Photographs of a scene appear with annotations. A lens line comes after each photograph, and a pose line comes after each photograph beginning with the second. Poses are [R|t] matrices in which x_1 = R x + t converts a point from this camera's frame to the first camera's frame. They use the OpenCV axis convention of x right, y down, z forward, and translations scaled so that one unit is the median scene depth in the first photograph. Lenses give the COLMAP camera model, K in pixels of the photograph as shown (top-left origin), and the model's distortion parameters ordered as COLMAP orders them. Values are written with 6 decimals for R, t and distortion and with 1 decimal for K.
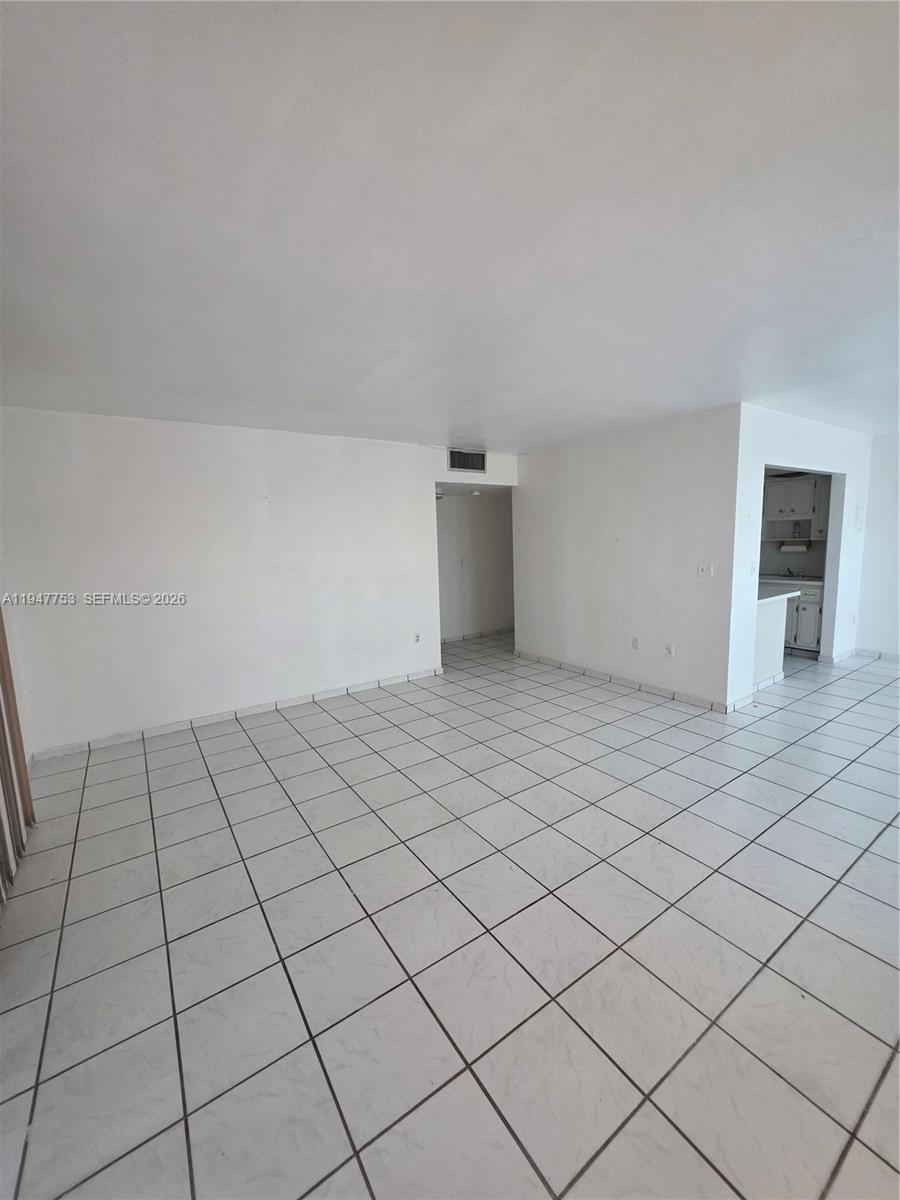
lens RADIAL K [[492.9, 0, 498.4], [0, 492.9, 603.2], [0, 0, 1]] dist [-0.001127, 0.000230]
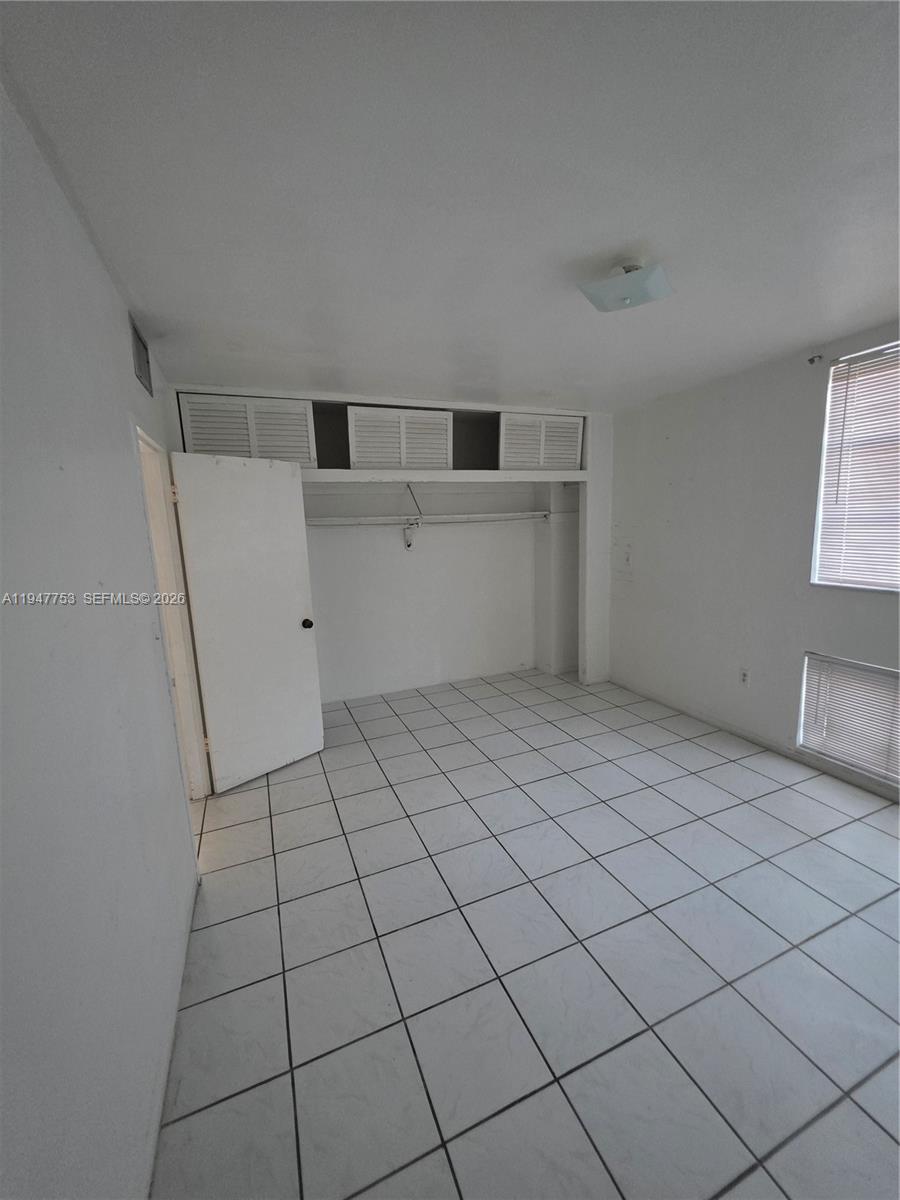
lens RADIAL K [[481.0, 0, 450.0], [0, 481.0, 600.0], [0, 0, 1]] dist [-0.001437, -0.000316]
pose [[0.968019, 0.035556, -0.248343, -0.071612], [-0.027565, 0.998986, 0.035584, -0.009319], [0.249357, -0.027600, 0.968018, 0.094662]]
